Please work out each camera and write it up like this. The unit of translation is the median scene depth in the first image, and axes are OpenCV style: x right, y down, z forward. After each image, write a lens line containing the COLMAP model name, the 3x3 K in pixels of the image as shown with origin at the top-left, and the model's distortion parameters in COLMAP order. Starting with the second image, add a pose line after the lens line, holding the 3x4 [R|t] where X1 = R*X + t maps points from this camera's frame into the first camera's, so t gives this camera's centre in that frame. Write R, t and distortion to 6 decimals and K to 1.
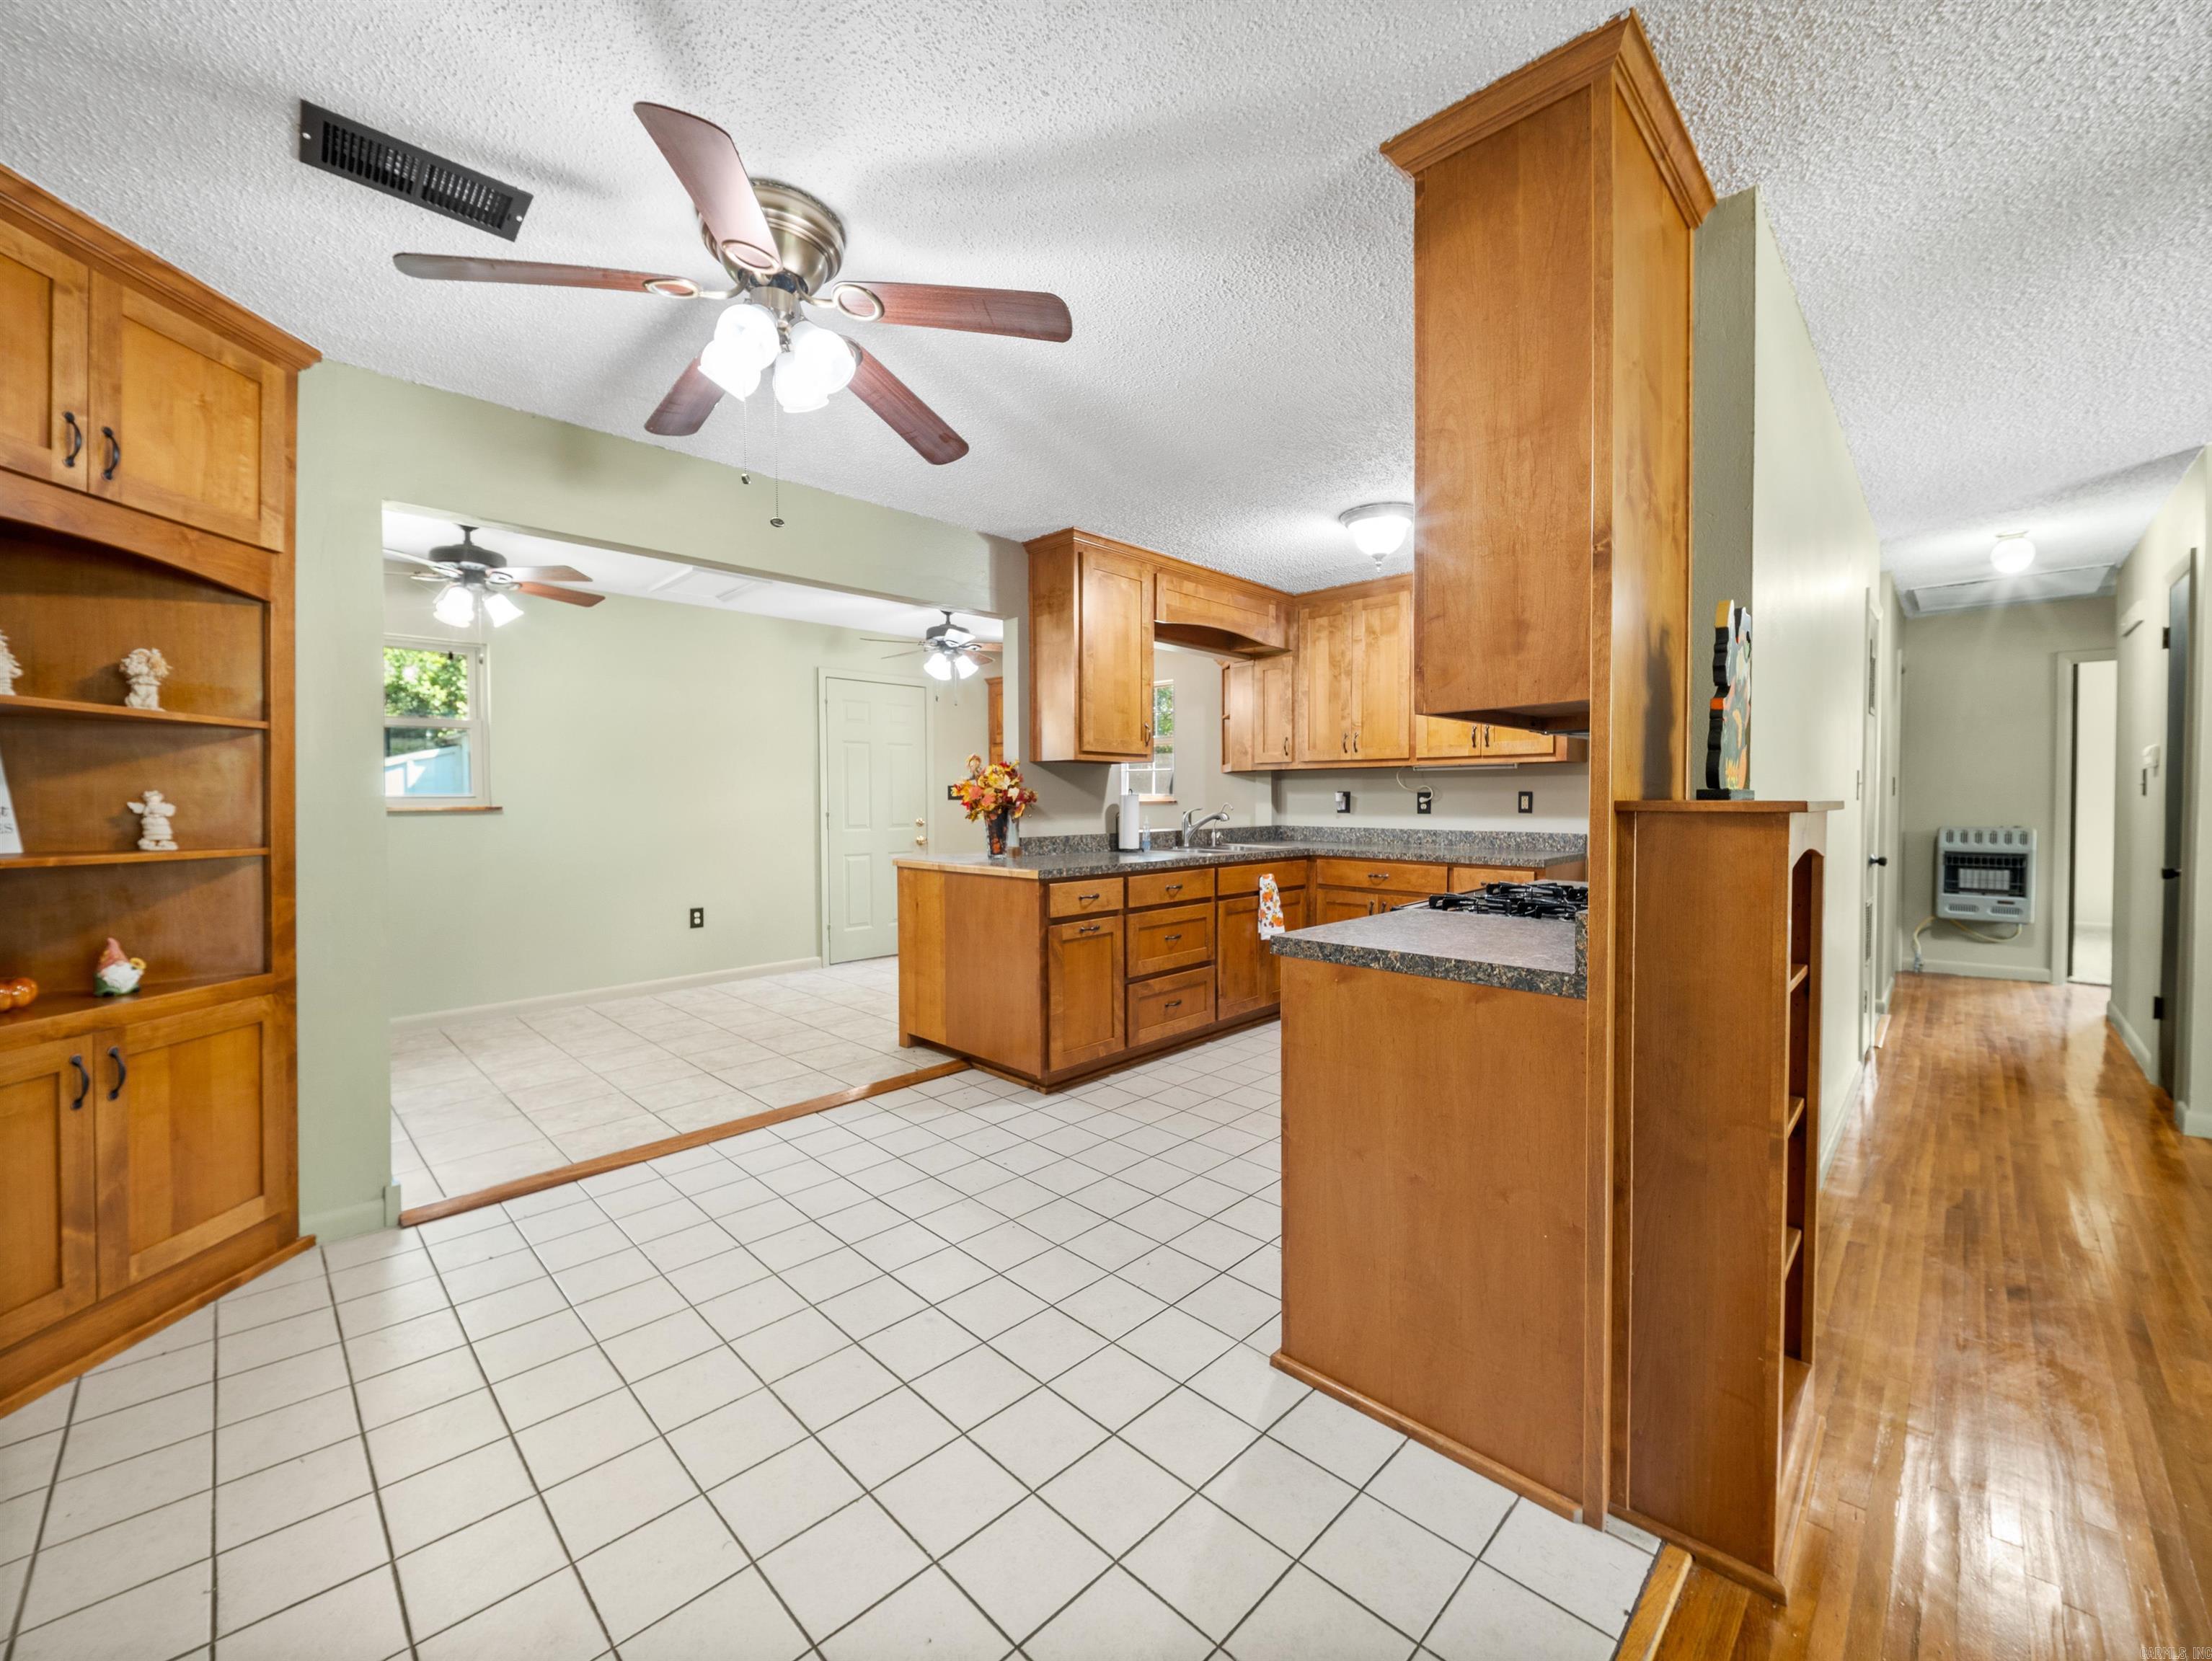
lens RADIAL K [[879.7, 0, 1101.6], [0, 879.7, 825.5], [0, 0, 1]] dist [0.000194, -0.000063]
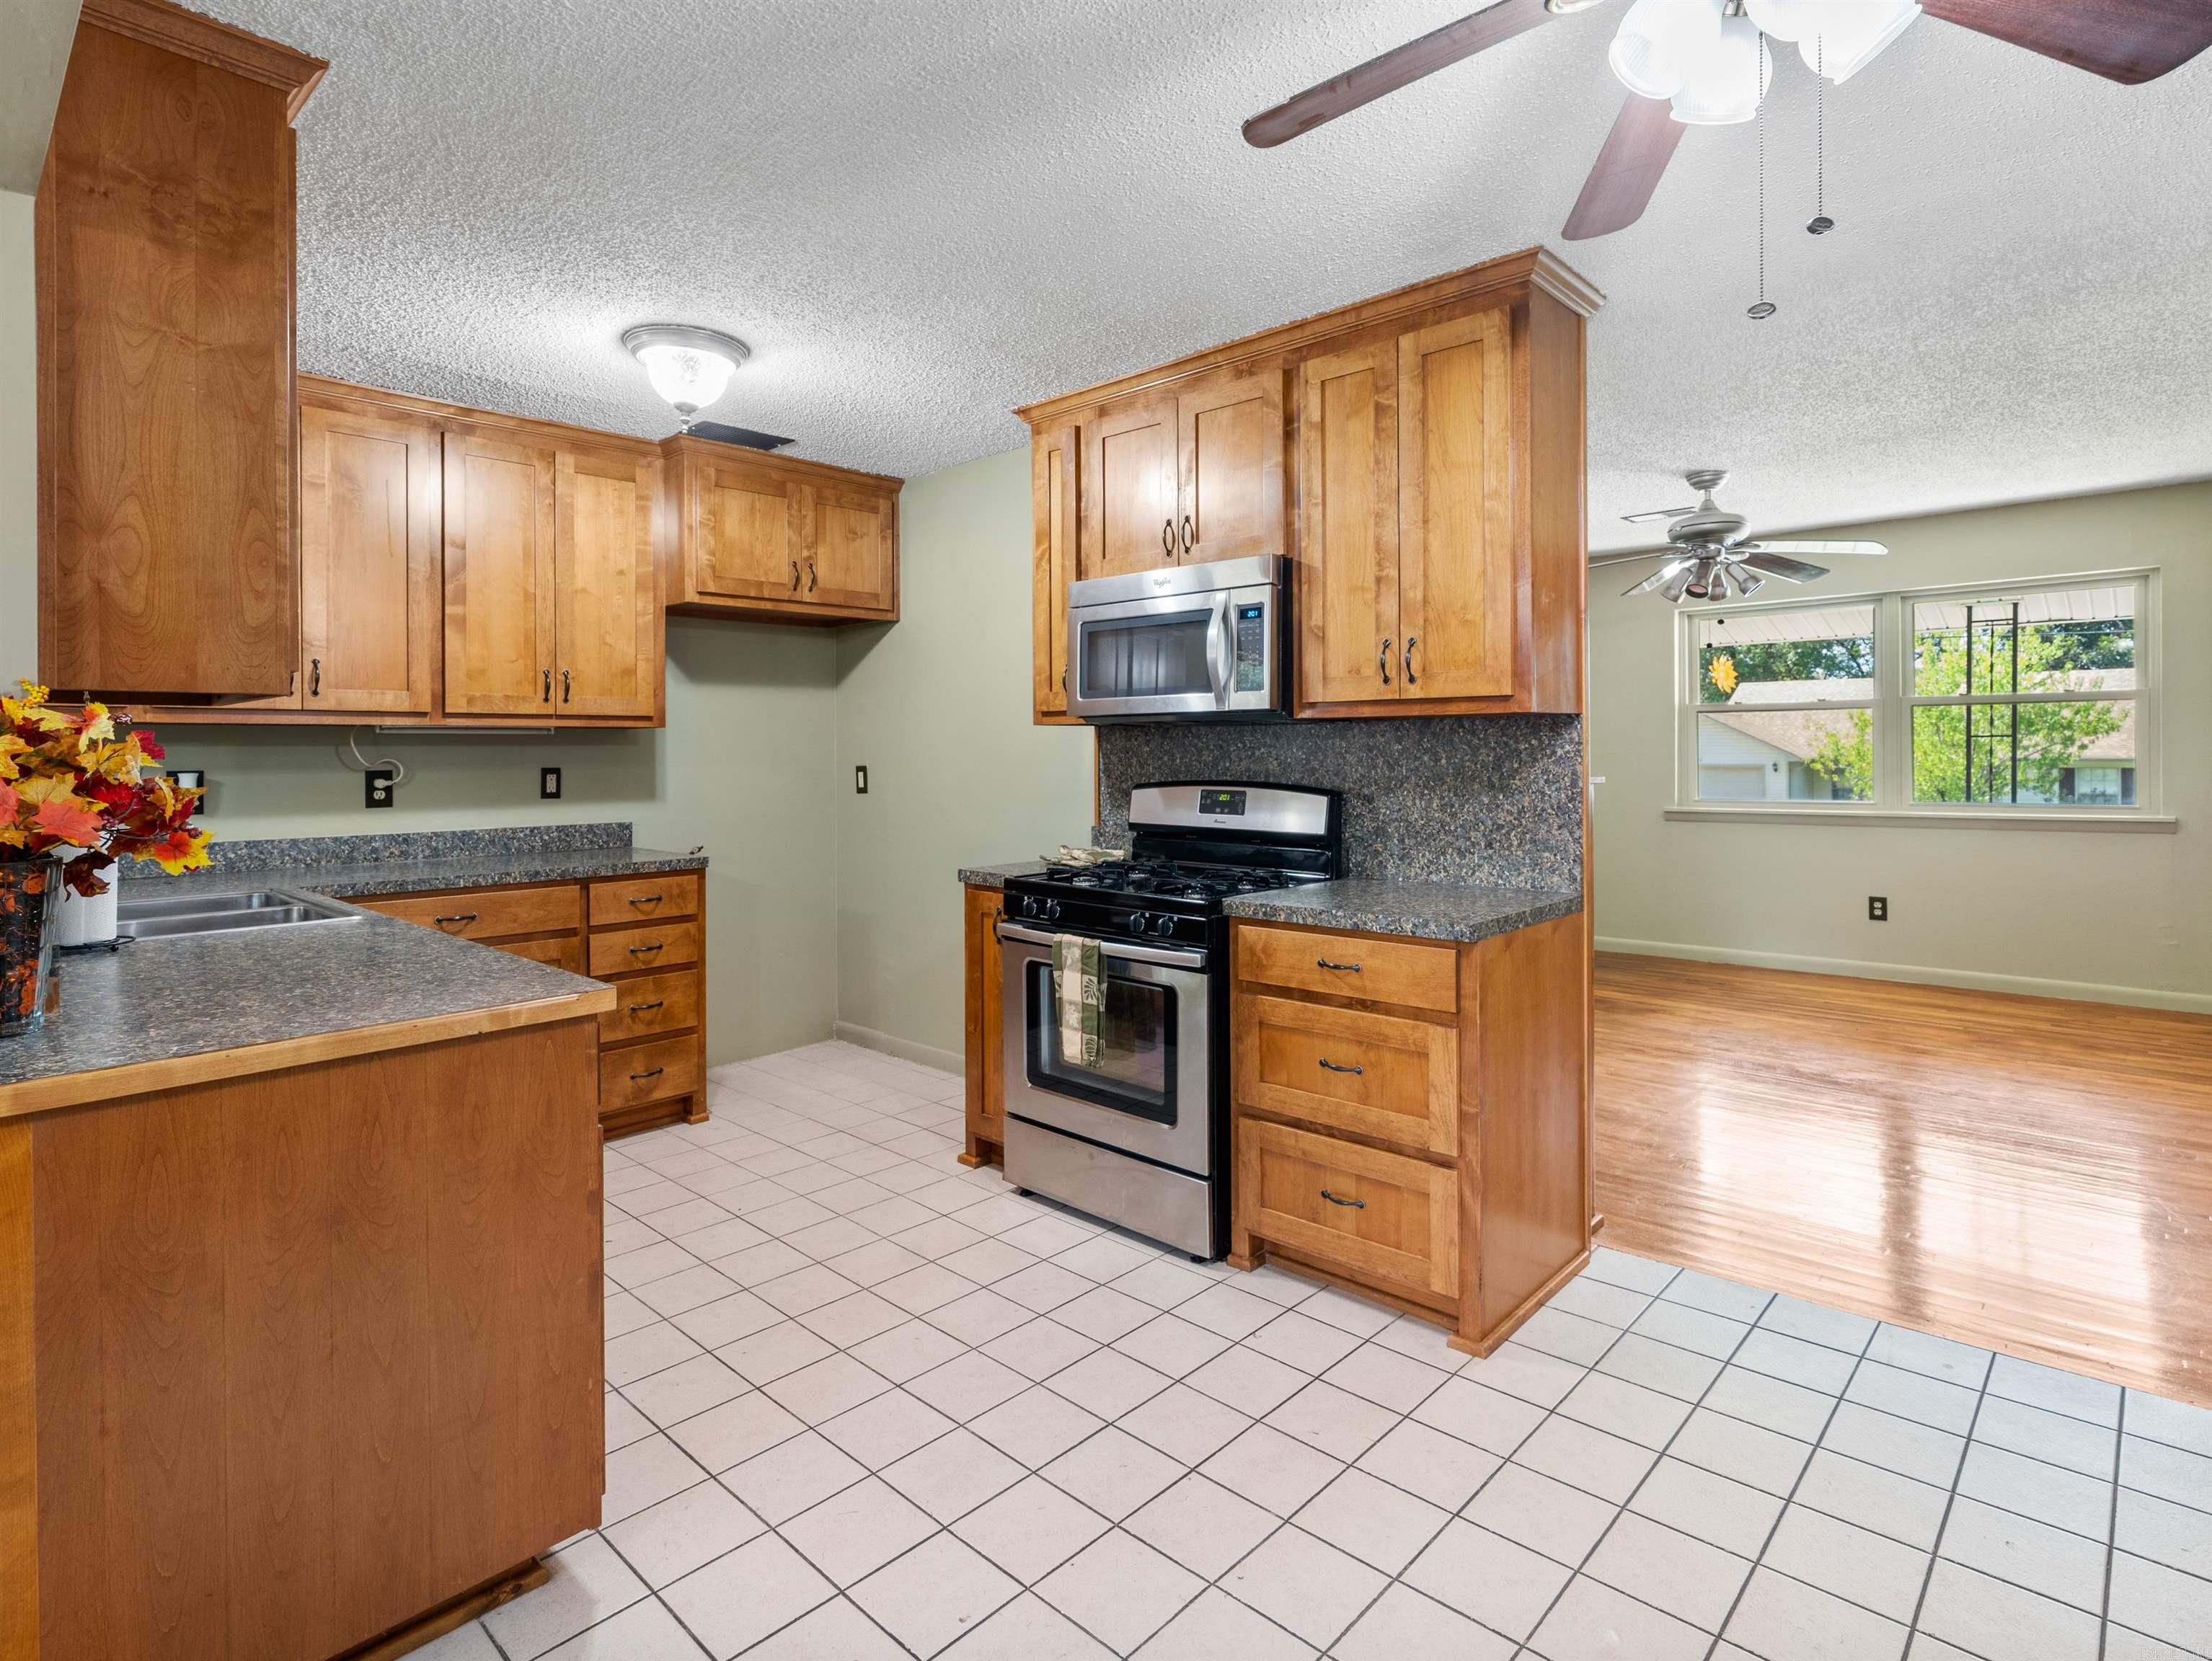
lens RADIAL K [[1148.5, 0, 1109.3], [0, 1148.5, 762.3], [0, 0, 1]] dist [-0.003341, -0.000423]
pose [[-0.029929, -0.008578, 0.999515, -0.448215], [0.039219, 0.999183, 0.009750, -0.035098], [-0.998782, 0.039491, -0.029568, 0.599555]]
